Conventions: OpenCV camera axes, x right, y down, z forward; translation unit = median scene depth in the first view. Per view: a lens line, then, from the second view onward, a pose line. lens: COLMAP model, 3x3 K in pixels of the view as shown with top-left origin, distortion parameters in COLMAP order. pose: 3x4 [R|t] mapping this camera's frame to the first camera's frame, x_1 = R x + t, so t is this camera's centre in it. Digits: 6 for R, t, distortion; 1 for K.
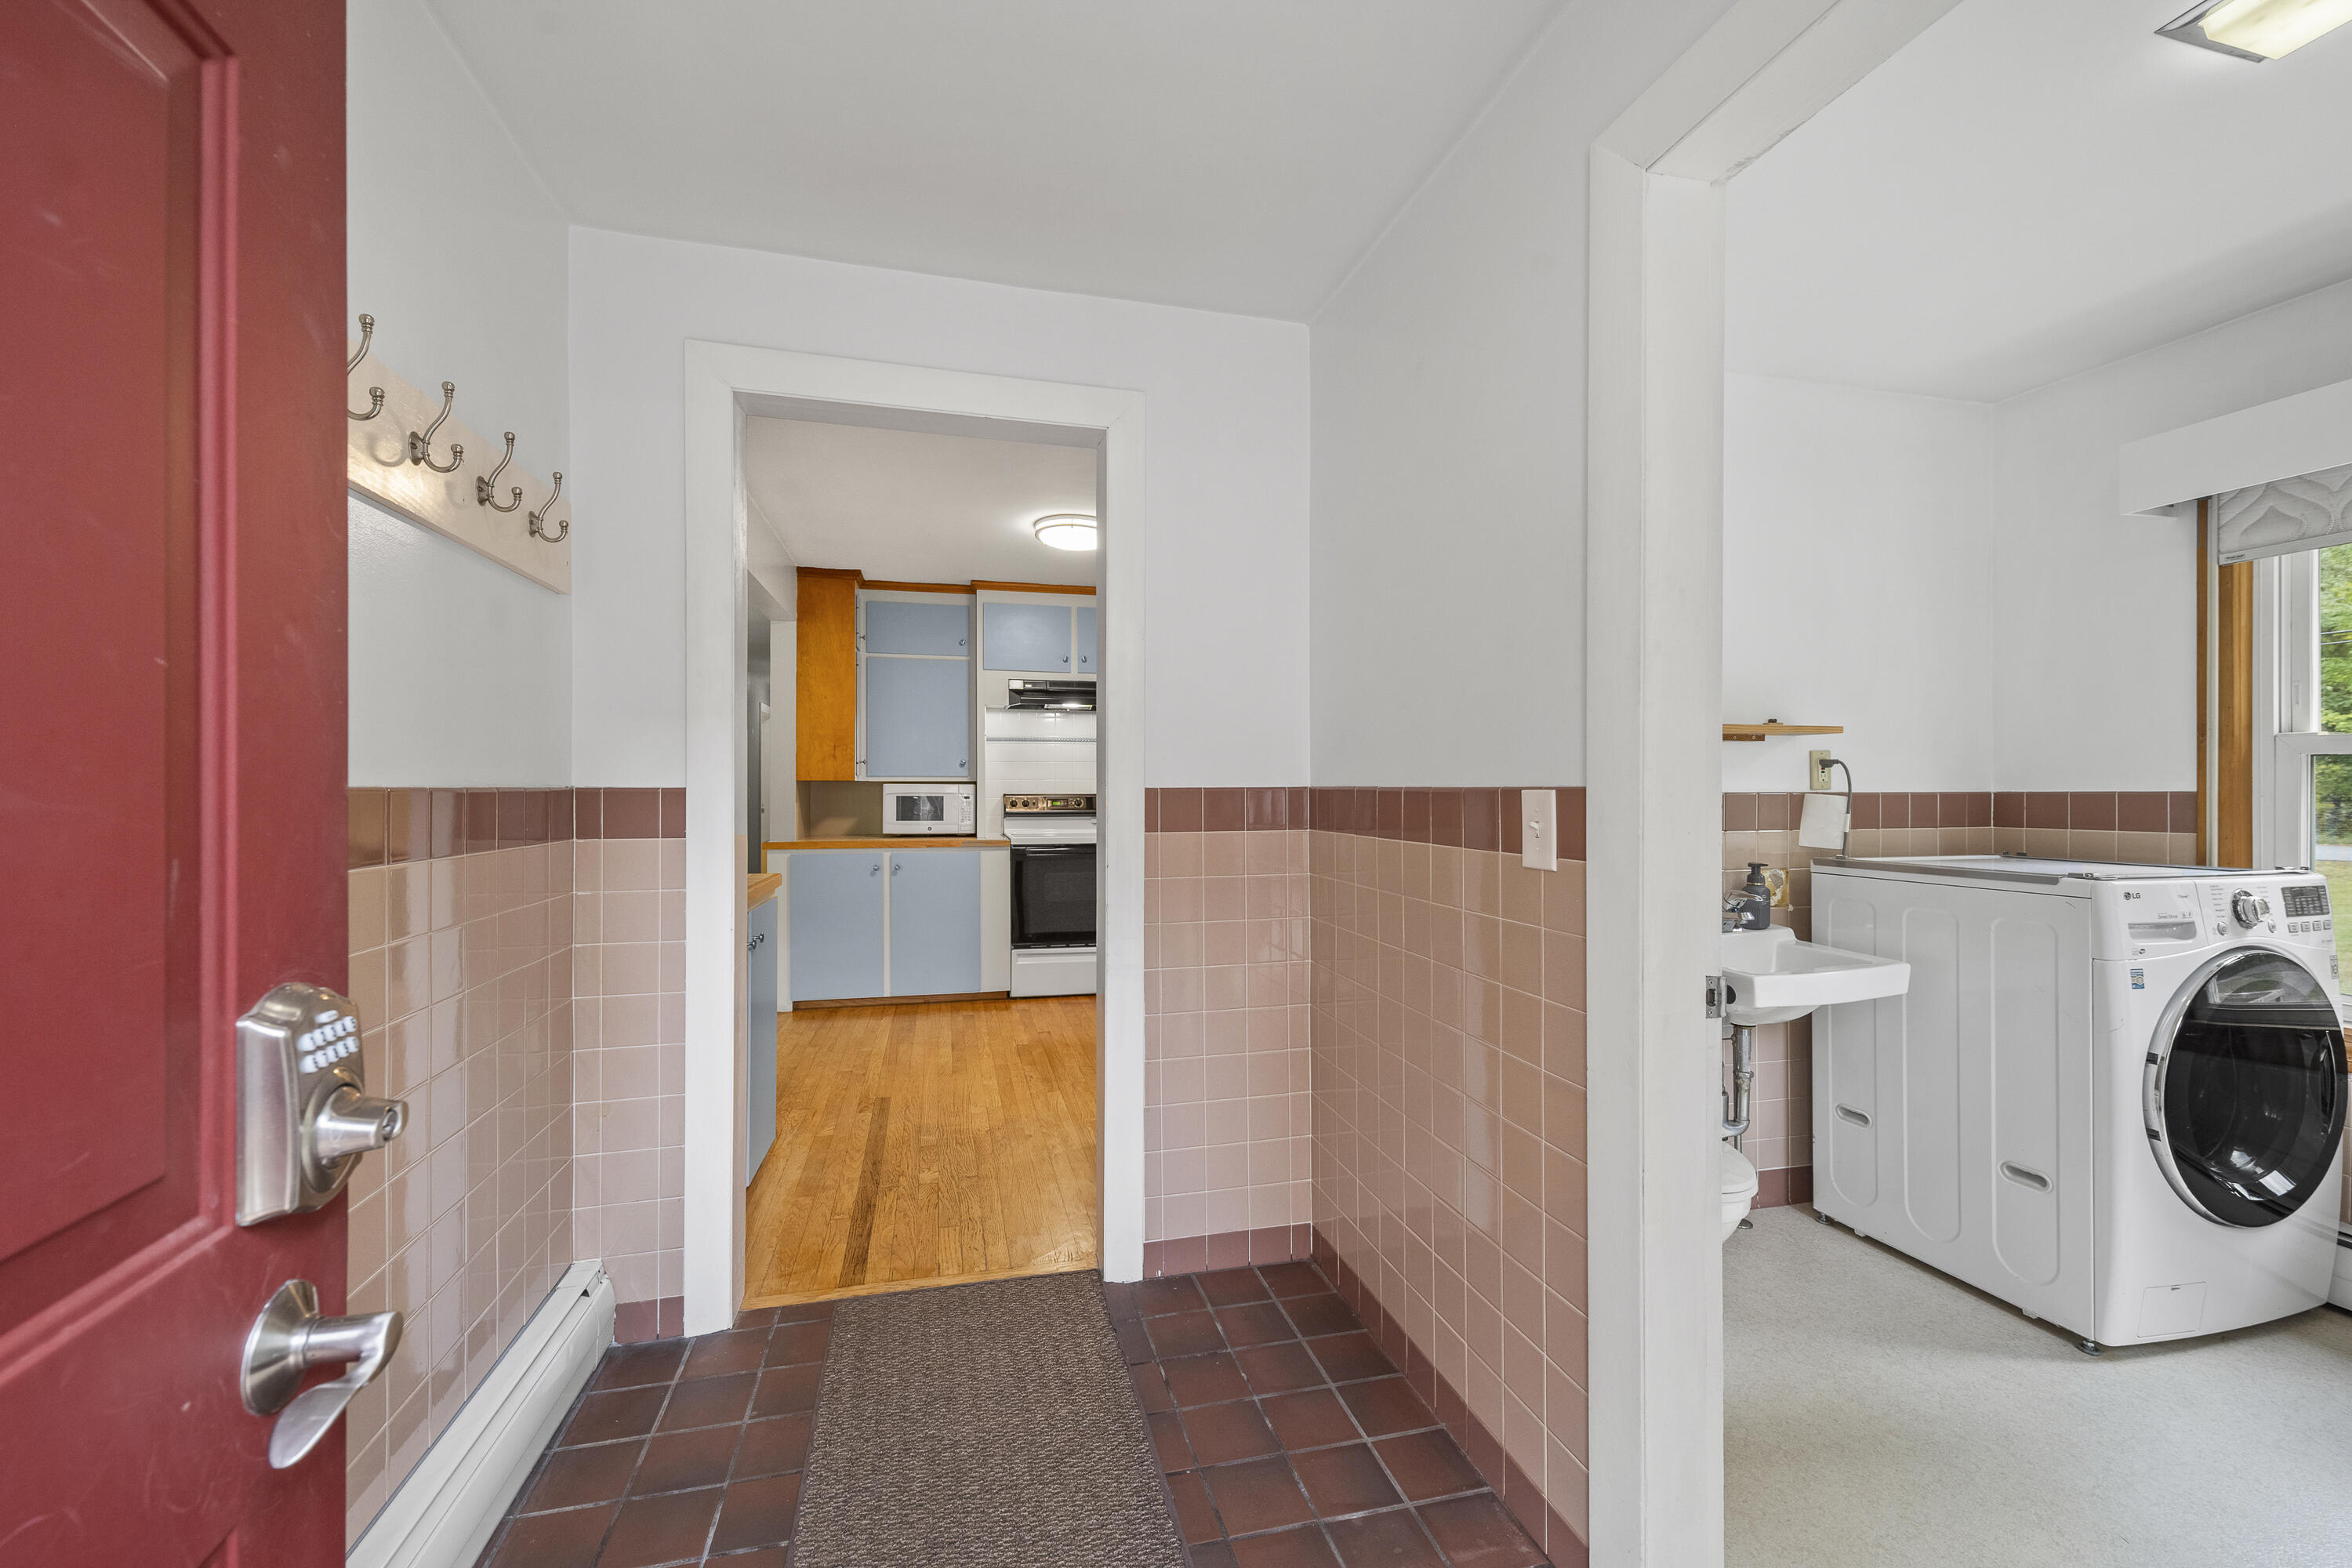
lens RADIAL K [[946.8, 0, 1176.0], [0, 946.8, 784.0], [0, 0, 1]] dist [0.011050, -0.000318]
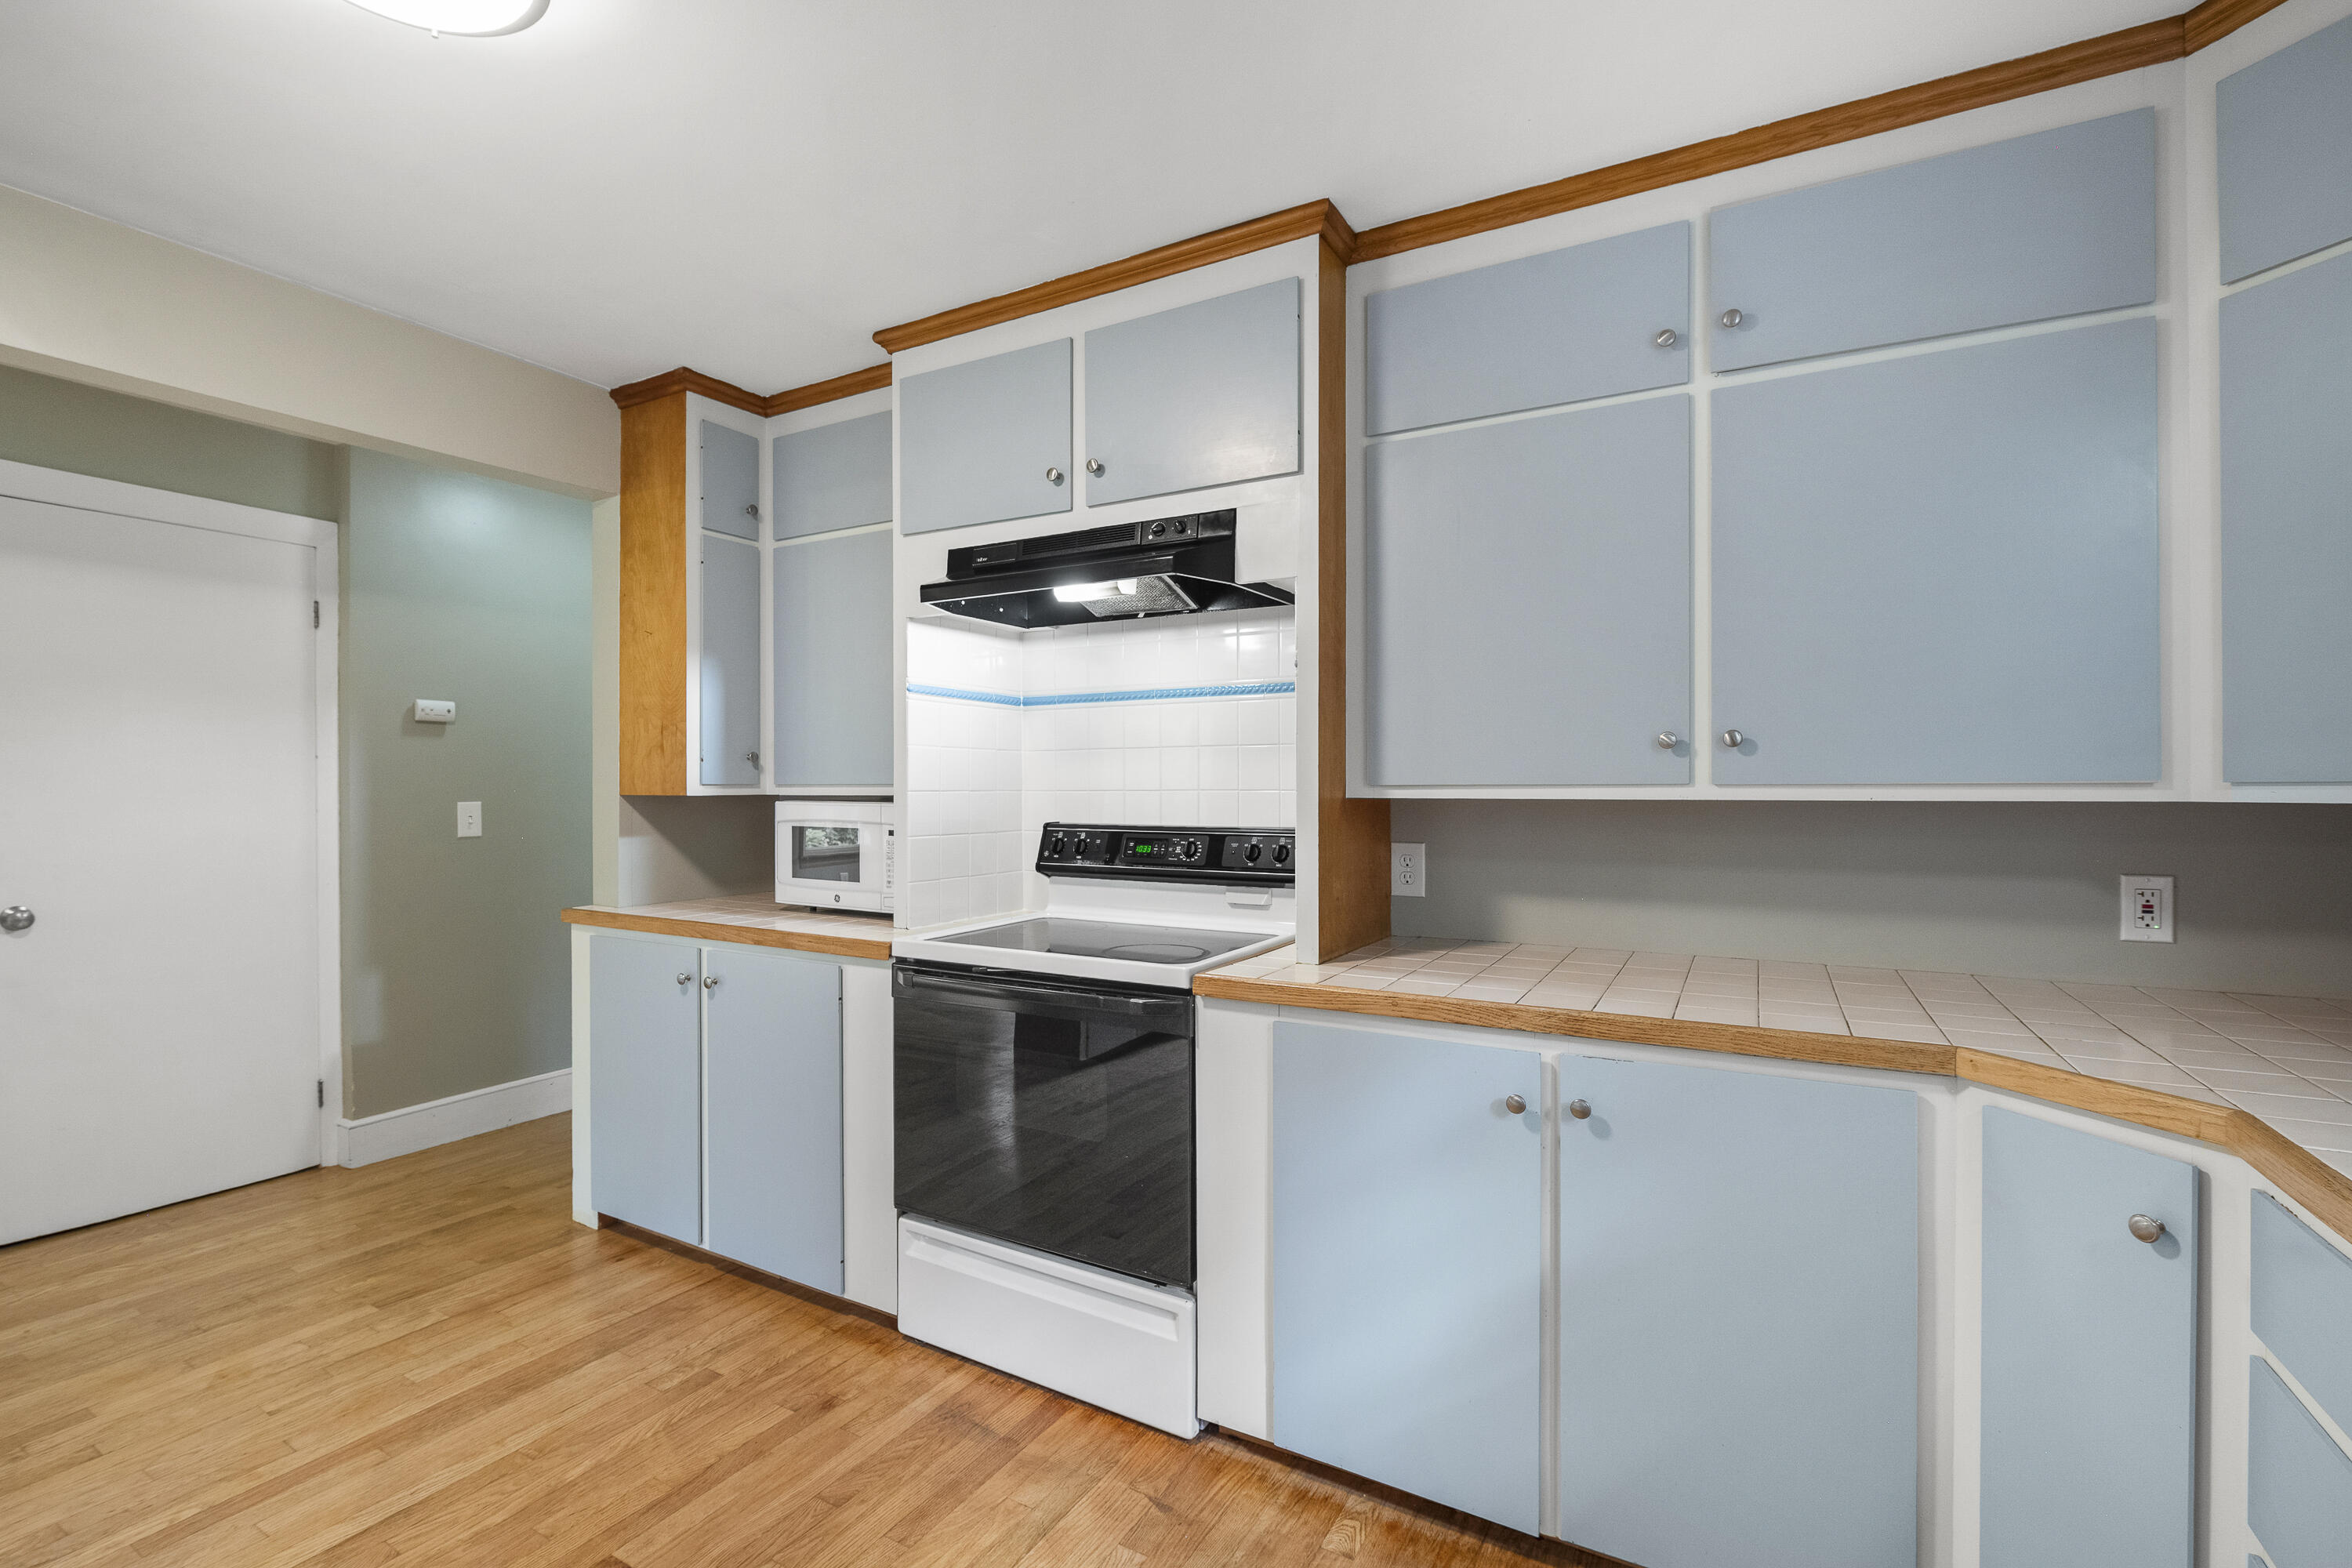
lens RADIAL K [[1051.2, 0, 1176.0], [0, 1051.2, 784.0], [0, 0, 1]] dist [-0.013790, -0.000641]
pose [[0.718861, 0.000105, -0.695154, 0.223451], [0.005999, 0.999962, 0.006355, -0.011242], [0.695128, -0.008739, 0.718833, 0.769672]]
